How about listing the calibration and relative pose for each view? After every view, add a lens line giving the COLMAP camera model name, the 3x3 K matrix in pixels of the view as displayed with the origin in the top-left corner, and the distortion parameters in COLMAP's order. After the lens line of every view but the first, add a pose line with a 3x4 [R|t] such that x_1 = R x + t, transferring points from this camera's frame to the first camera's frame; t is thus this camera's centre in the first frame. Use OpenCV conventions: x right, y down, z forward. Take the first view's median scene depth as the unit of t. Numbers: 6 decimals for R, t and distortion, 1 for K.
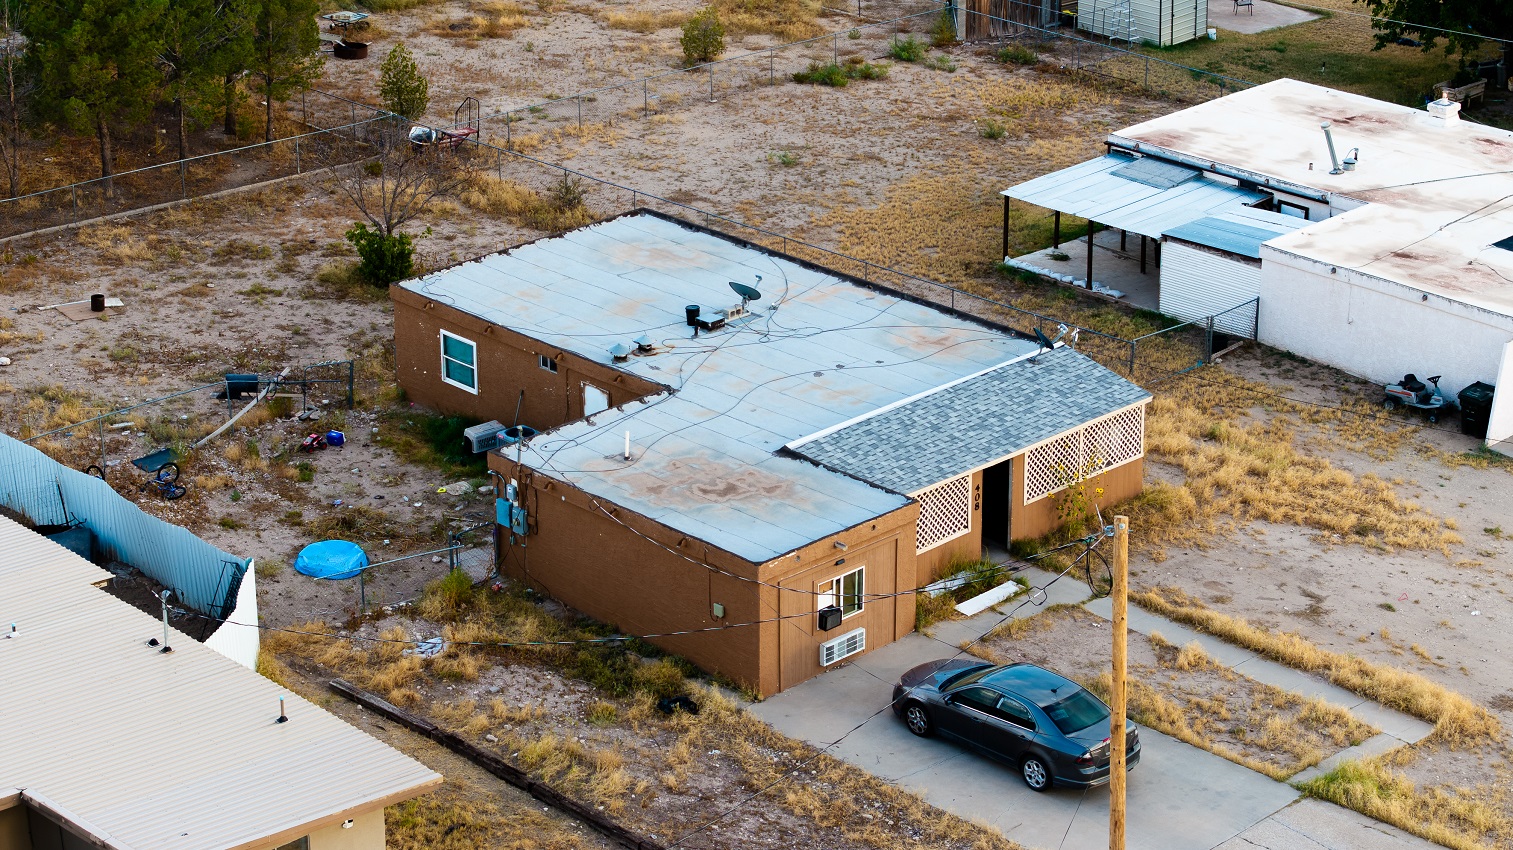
lens RADIAL K [[3043.6, 0, 748.6], [0, 3043.6, 420.0], [0, 0, 1]] dist [-0.191583, 1.401149]
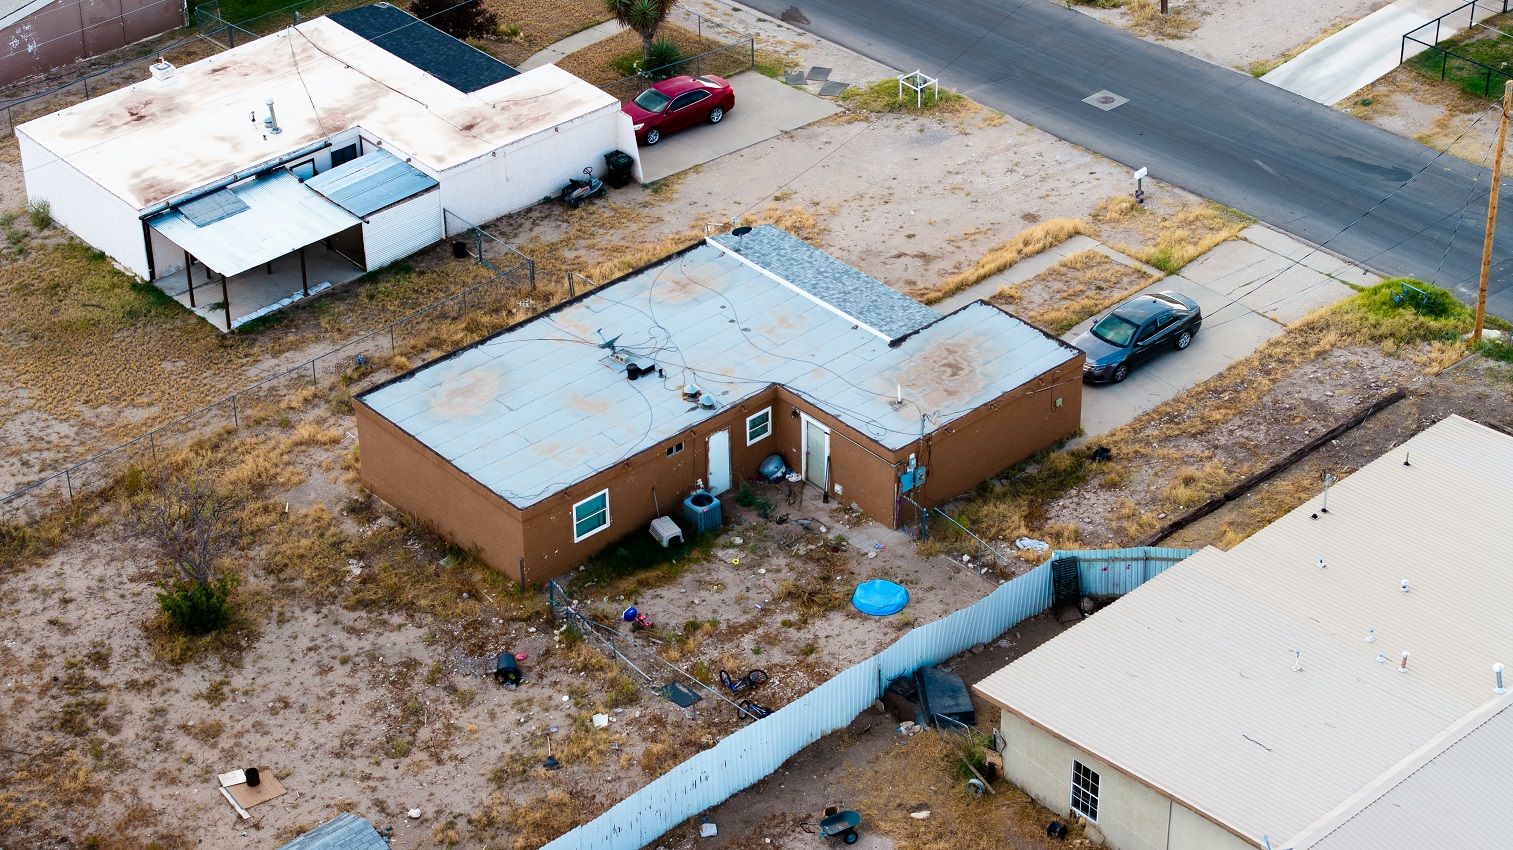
lens RADIAL K [[3043.6, 0, 748.6], [0, 3043.6, 420.0], [0, 0, 1]] dist [-0.191583, 1.401149]
pose [[0.044665, -0.538208, 0.841628, -1.116934], [0.390082, 0.784985, 0.481284, -0.622138], [-0.919696, 0.306807, 0.245007, 0.637819]]
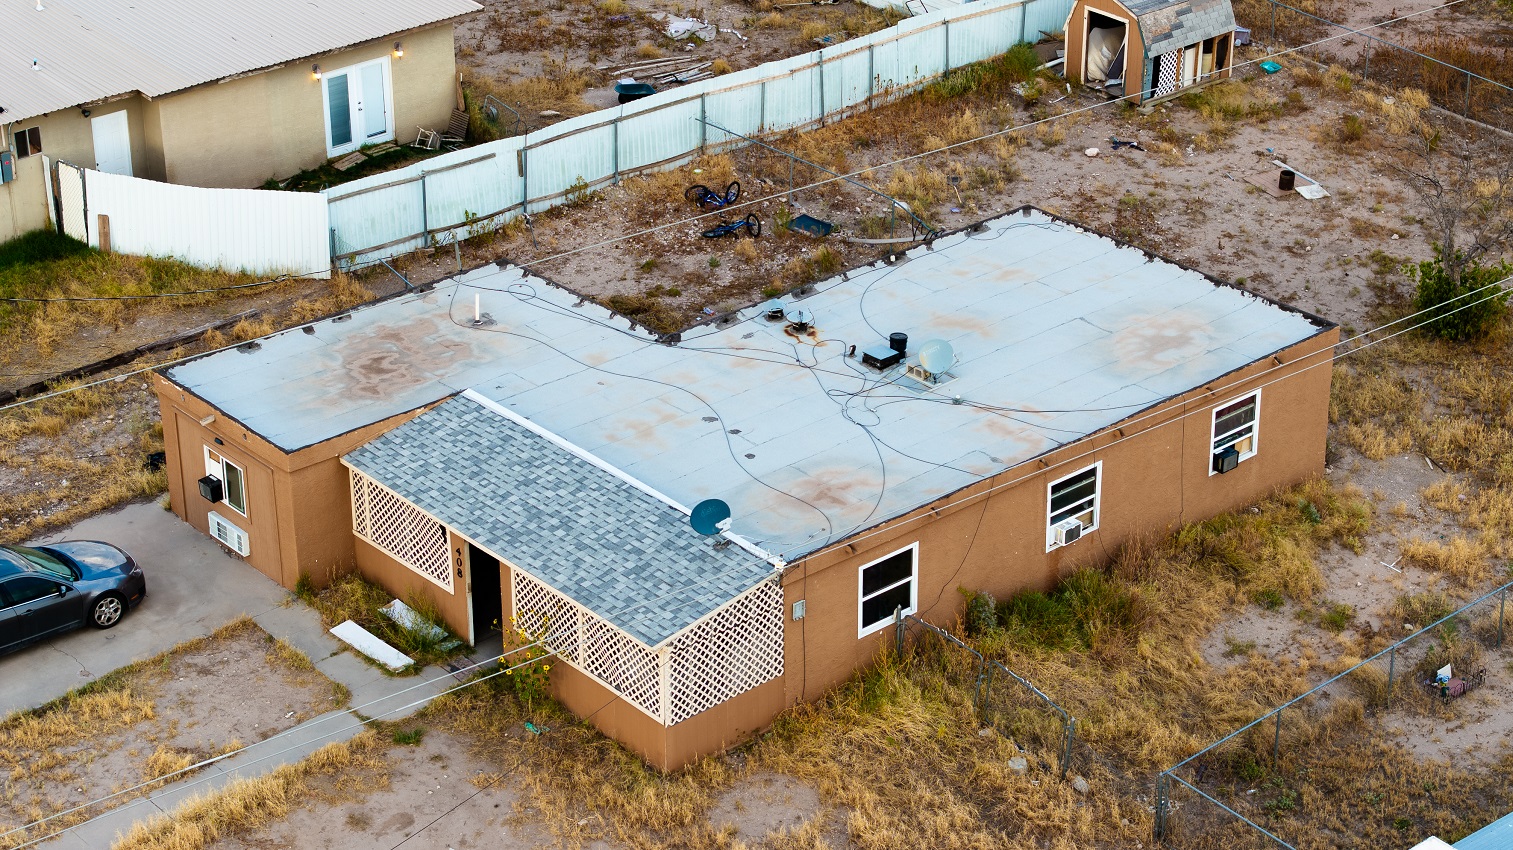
lens RADIAL K [[3043.6, 0, 748.6], [0, 3043.6, 420.0], [0, 0, 1]] dist [-0.191583, 1.401149]
pose [[-0.056592, 0.444124, -0.894176, 0.705894], [-0.365776, 0.824119, 0.432477, -0.348803], [0.928981, 0.351543, 0.115811, 0.872267]]
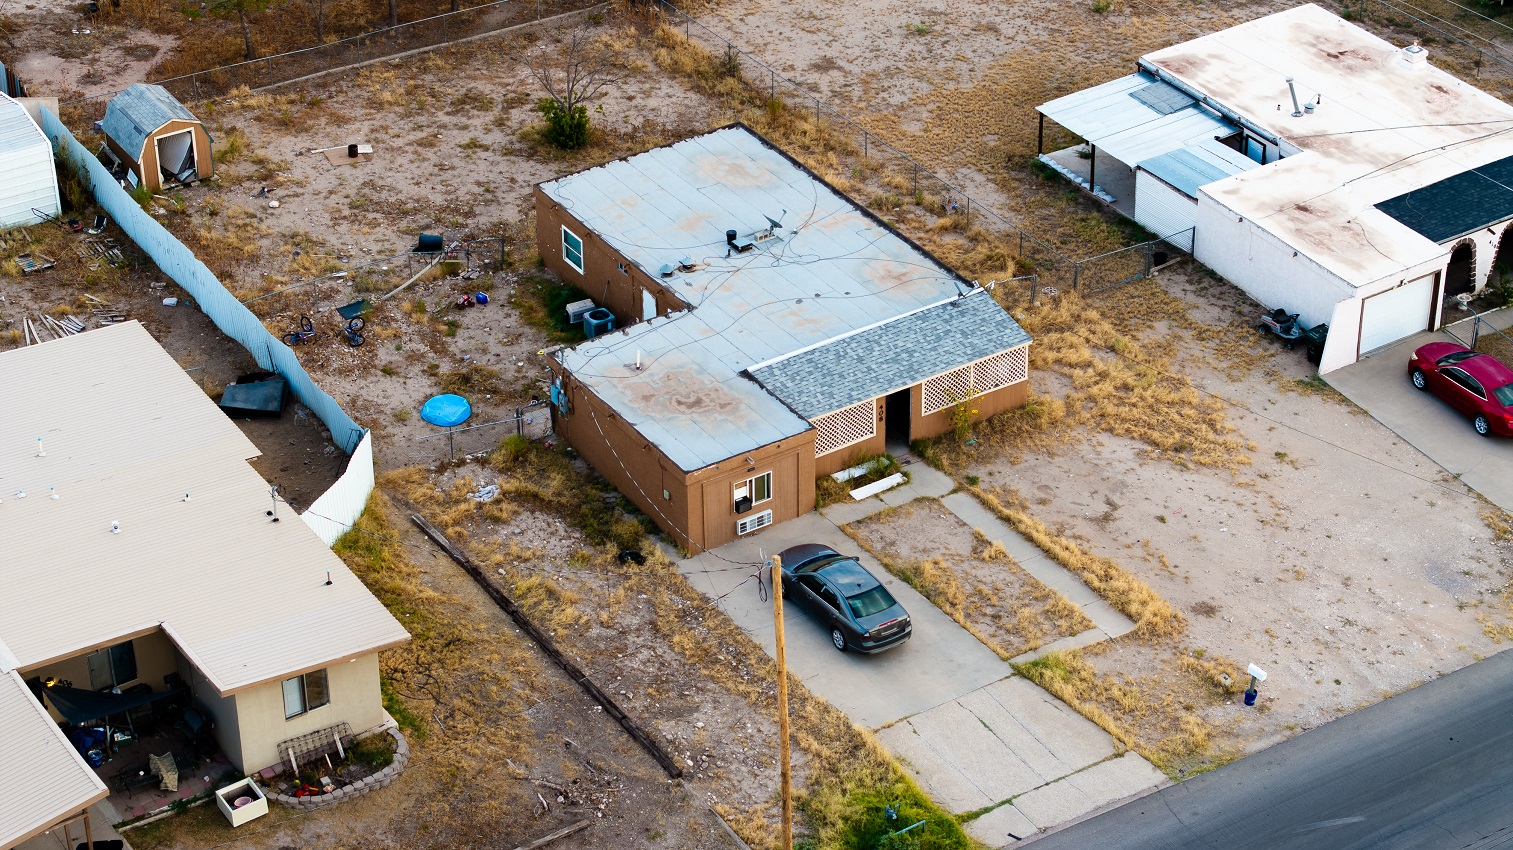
lens RADIAL K [[3043.6, 0, 748.6], [0, 3043.6, 420.0], [0, 0, 1]] dist [-0.191583, 1.401149]
pose [[0.980577, 0.098584, -0.169560, 0.232636], [-0.065896, 0.979839, 0.188609, -0.214751], [0.184735, -0.173773, 0.967304, -0.359611]]
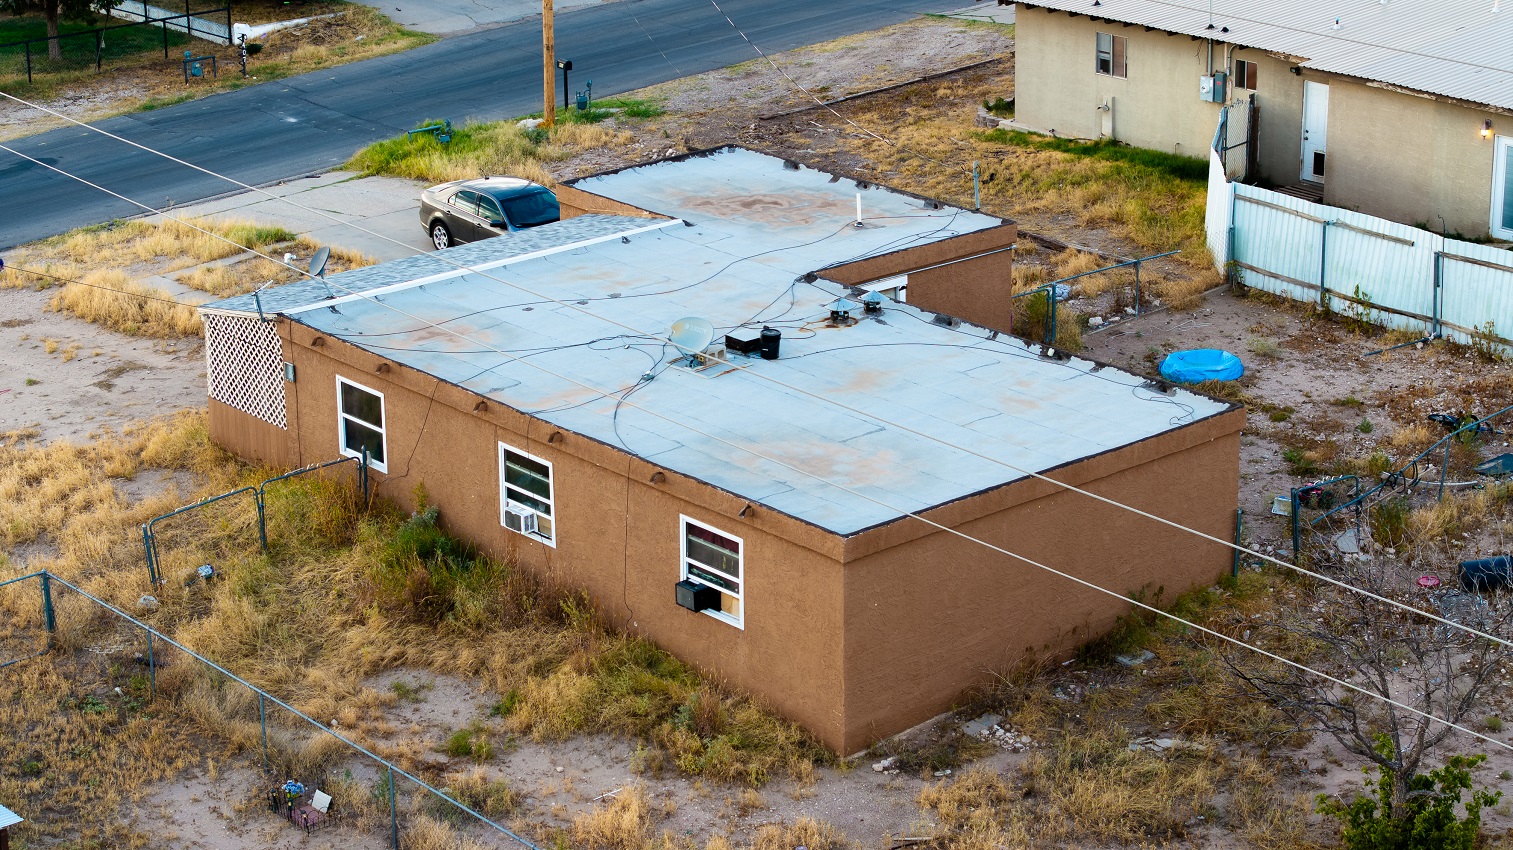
lens RADIAL K [[3043.6, 0, 748.6], [0, 3043.6, 420.0], [0, 0, 1]] dist [-0.191583, 1.401149]
pose [[-0.998180, -0.004940, 0.060096, -0.054672], [0.035652, 0.755423, 0.654267, -0.470438], [-0.048630, 0.655219, -0.753872, 1.523076]]
